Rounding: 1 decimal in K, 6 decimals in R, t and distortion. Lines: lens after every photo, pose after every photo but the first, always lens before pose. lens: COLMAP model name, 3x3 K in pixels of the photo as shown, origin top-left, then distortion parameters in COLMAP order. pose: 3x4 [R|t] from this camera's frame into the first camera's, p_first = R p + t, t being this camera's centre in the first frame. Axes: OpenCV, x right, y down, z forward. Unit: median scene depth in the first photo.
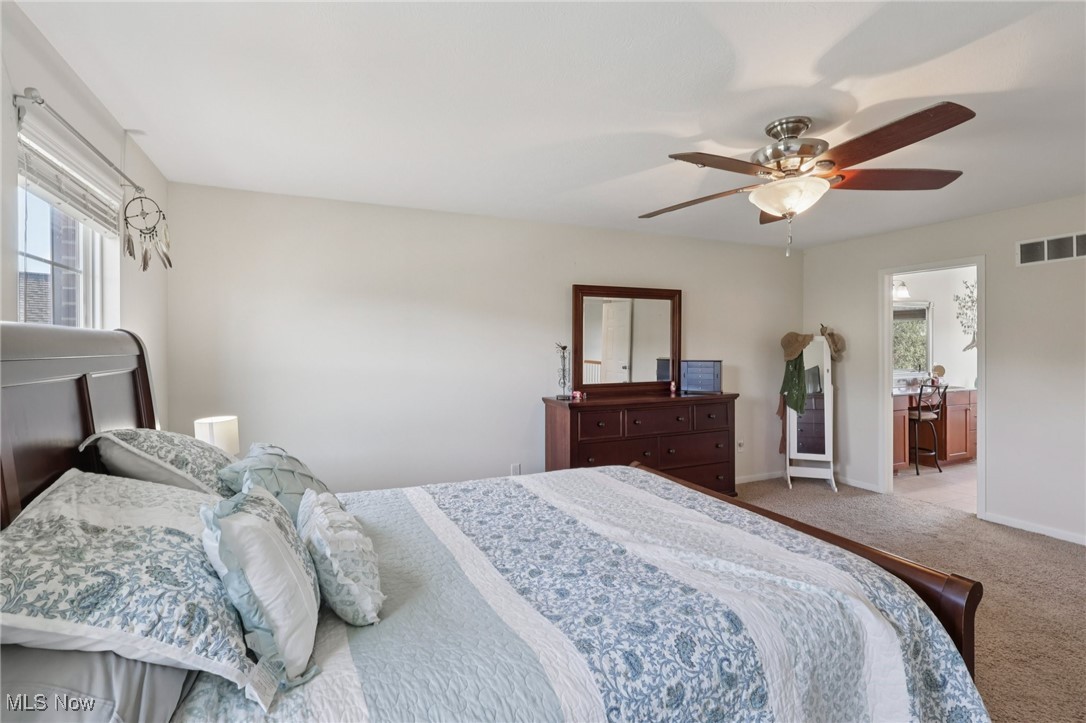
lens RADIAL K [[508.7, 0, 535.0], [0, 508.7, 341.1], [0, 0, 1]] dist [0.000098, -0.000068]
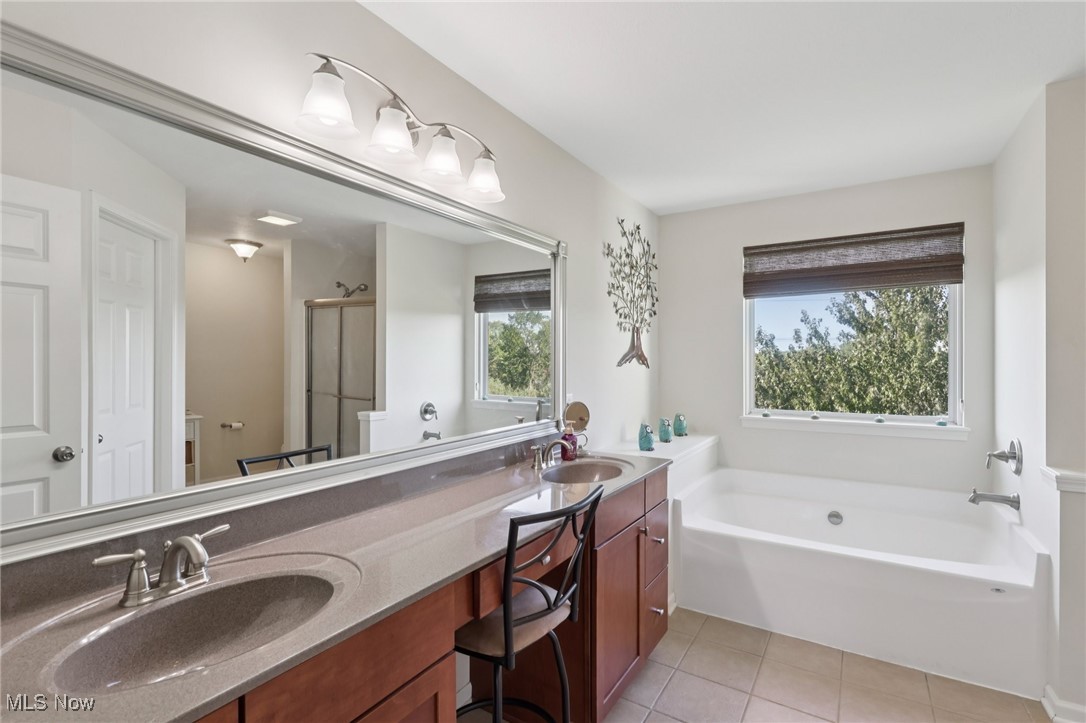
lens RADIAL K [[507.8, 0, 540.6], [0, 507.8, 360.1], [0, 0, 1]] dist [-0.000464, 0.000161]
pose [[0.828966, -0.000696, 0.559298, 0.907716], [-0.003028, 0.999979, 0.005732, 0.020550], [-0.559290, -0.006445, 0.828947, 1.136629]]
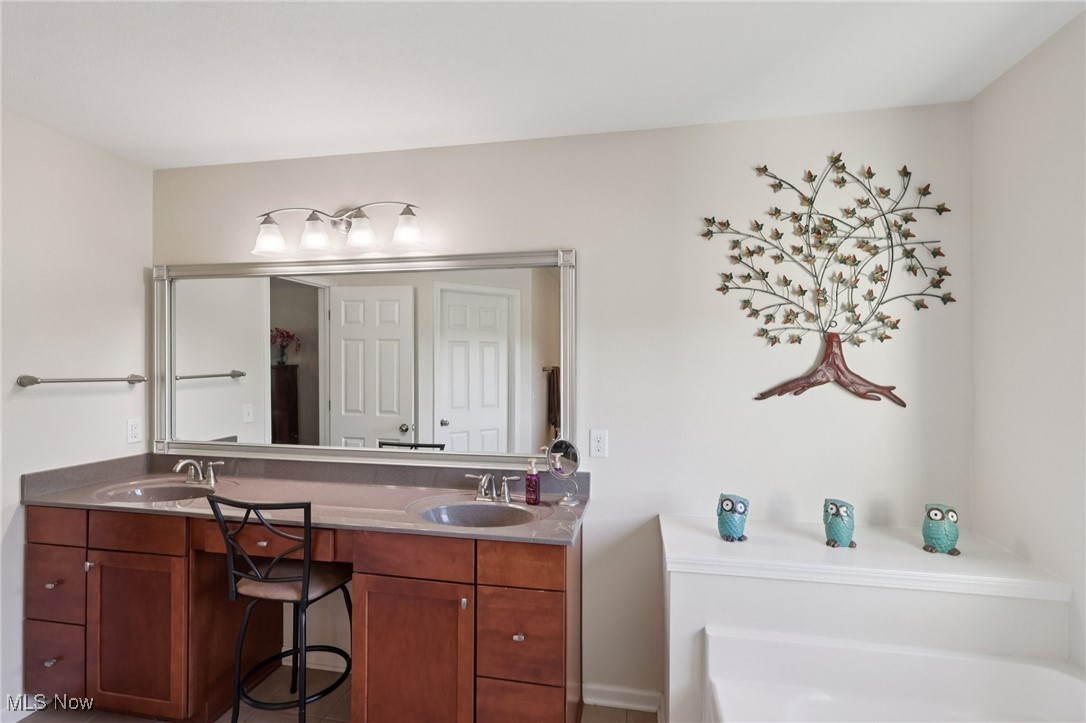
lens RADIAL K [[508.5, 0, 541.5], [0, 508.5, 364.7], [0, 0, 1]] dist [-0.002191, 0.000071]
pose [[0.821034, 0.000646, -0.570878, 1.600987], [0.001085, 0.999996, 0.002692, -0.003038], [0.570878, -0.002829, 0.821030, 1.192674]]
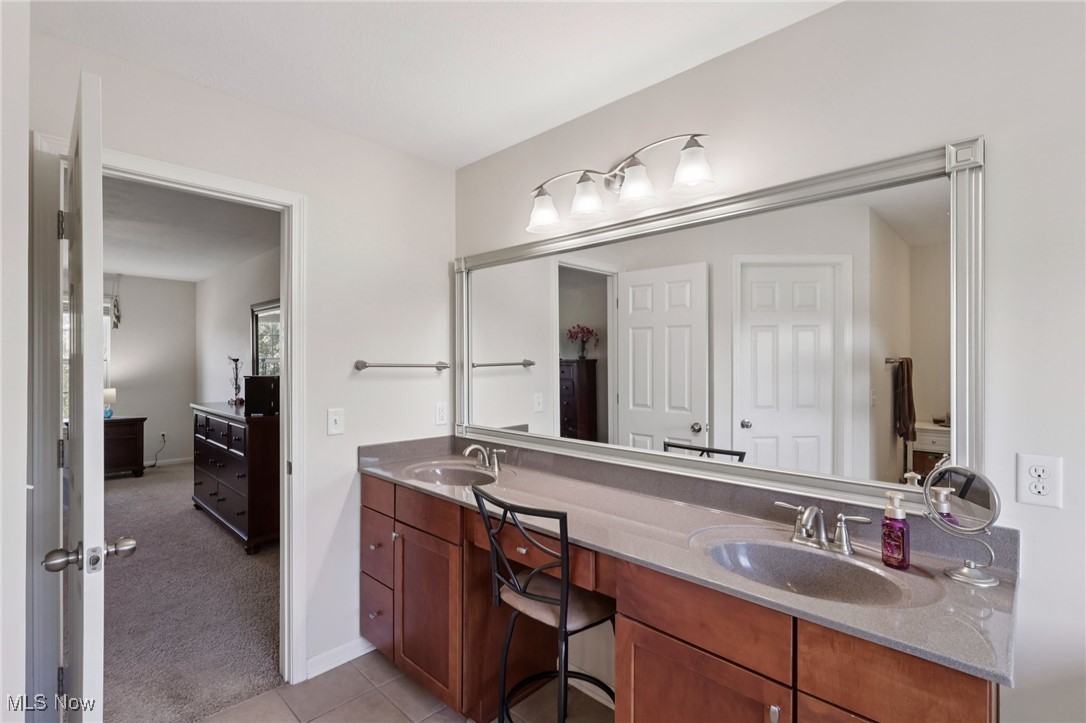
lens RADIAL K [[508.5, 0, 541.5], [0, 508.5, 364.7], [0, 0, 1]] dist [-0.002191, 0.000071]
pose [[0.379537, 0.002746, -0.925173, 1.503978], [0.003941, 0.999982, 0.004585, 0.012609], [0.925168, -0.005386, 0.379519, 1.291737]]
